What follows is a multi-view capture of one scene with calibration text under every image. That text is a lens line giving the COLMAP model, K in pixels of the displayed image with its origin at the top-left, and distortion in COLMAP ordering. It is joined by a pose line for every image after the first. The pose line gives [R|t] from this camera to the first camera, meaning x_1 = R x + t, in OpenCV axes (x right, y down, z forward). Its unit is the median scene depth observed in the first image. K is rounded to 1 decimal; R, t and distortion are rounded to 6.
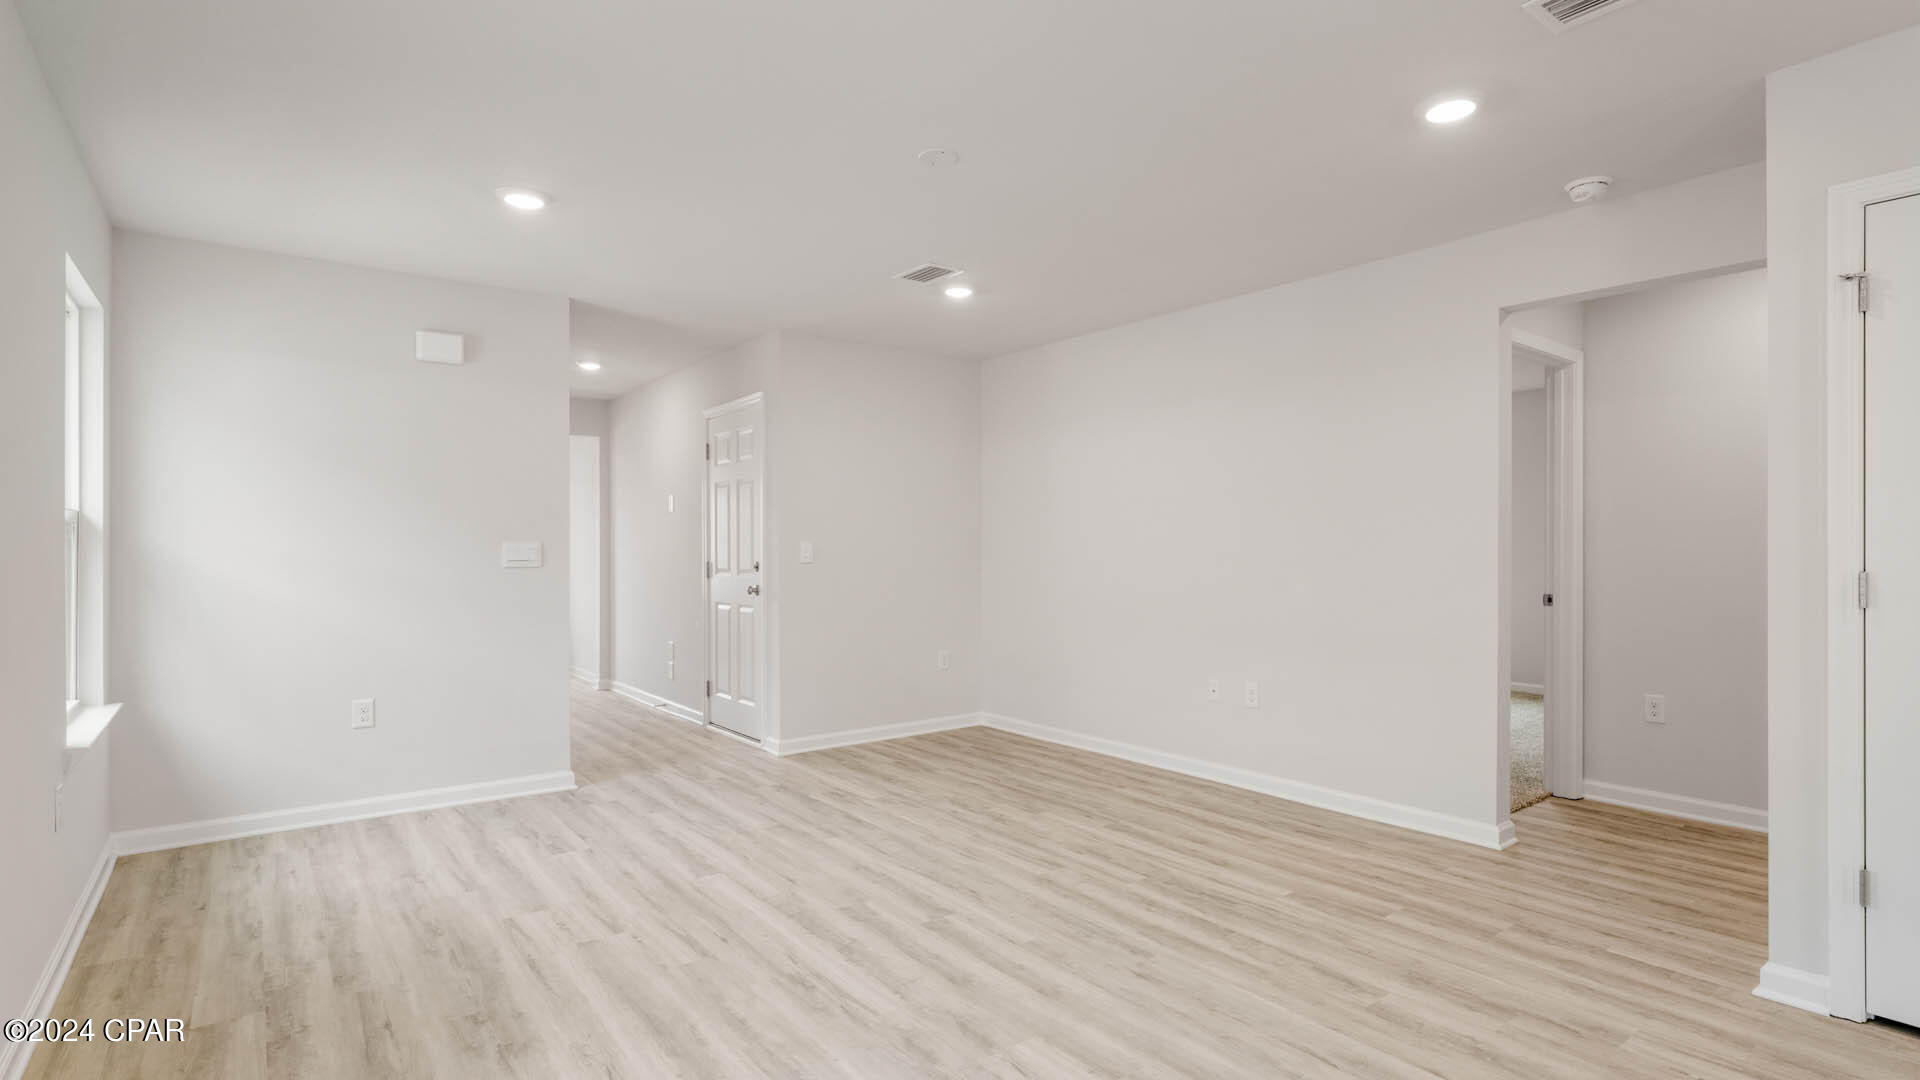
lens RADIAL K [[928.9, 0, 973.6], [0, 928.9, 552.5], [0, 0, 1]] dist [0.003543, 0.000215]
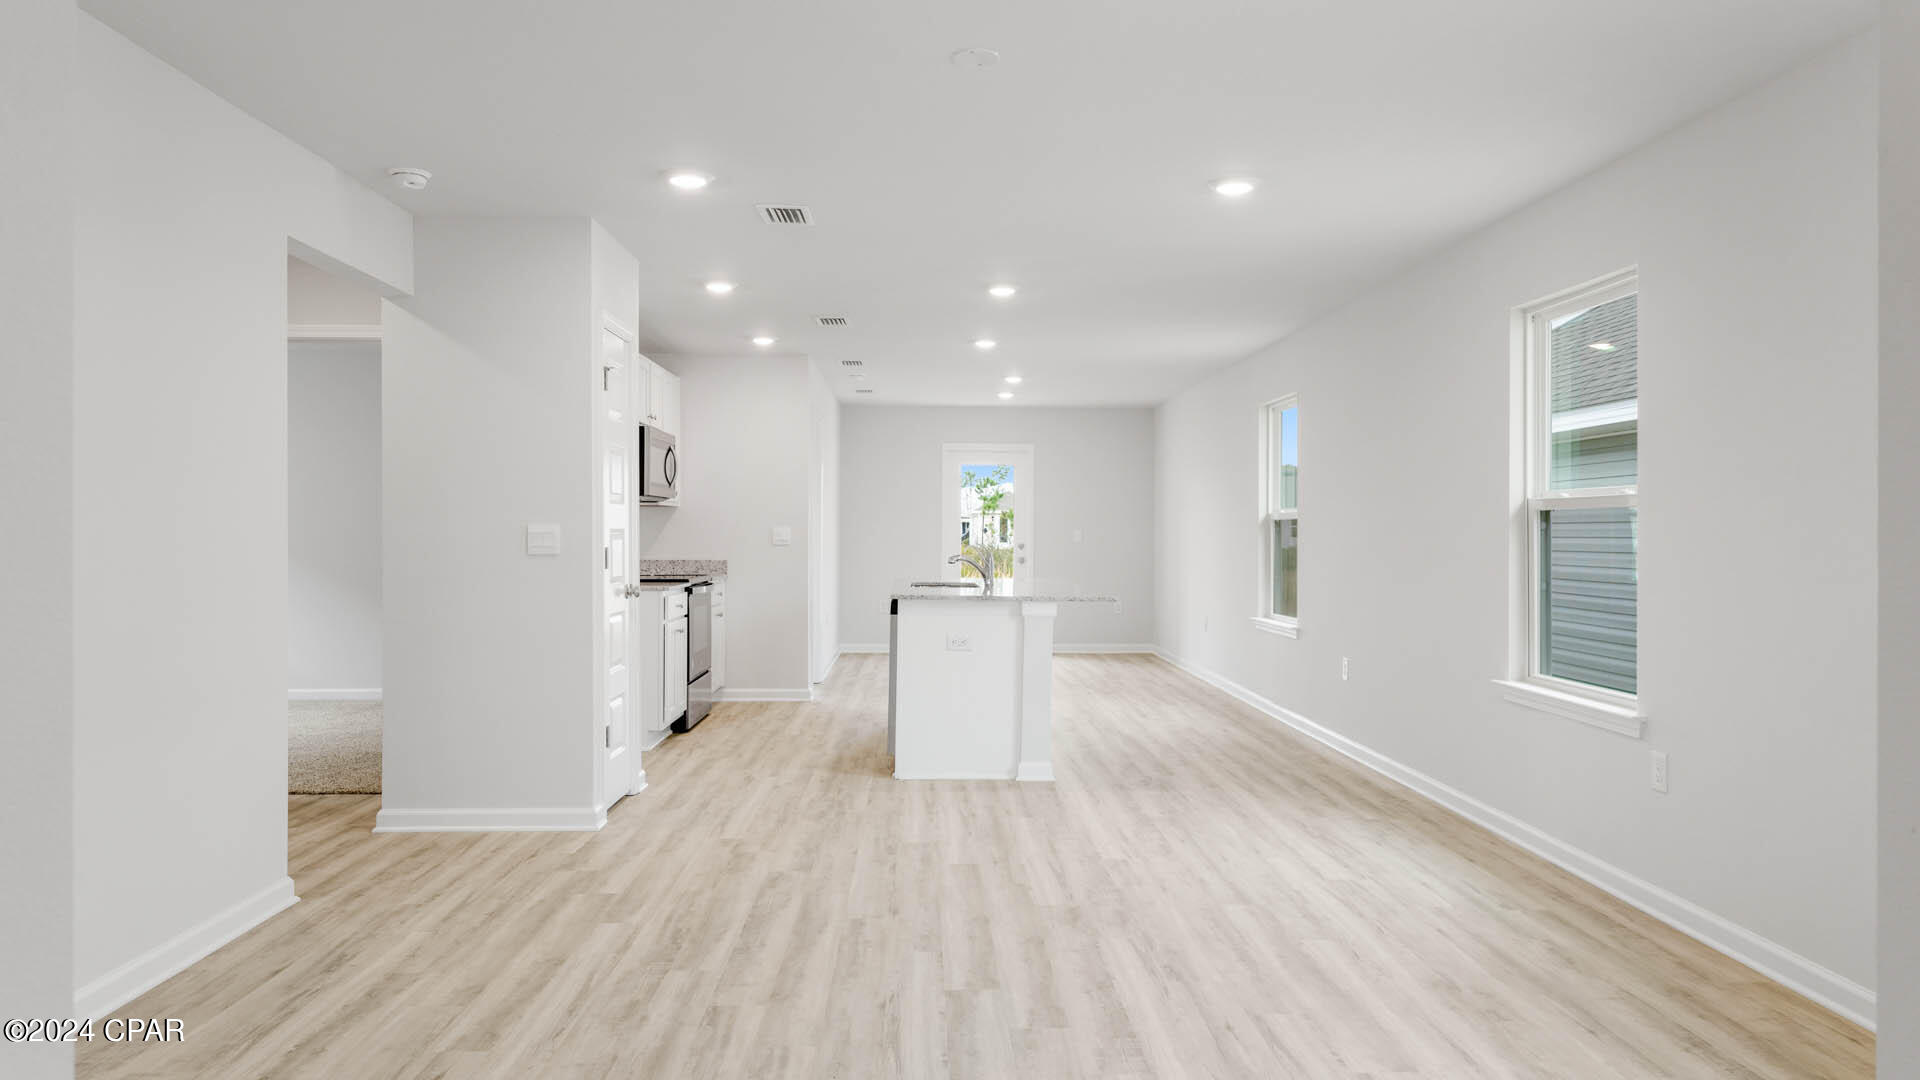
lens RADIAL K [[1235.1, 0, 955.3], [0, 1235.1, 524.9], [0, 0, 1]] dist [-0.001443, 0.002073]
pose [[-0.804868, 0.002478, 0.593449, -0.655594], [0.000608, 0.999994, -0.003350, -0.007990], [-0.593454, -0.002335, -0.804865, 1.844918]]
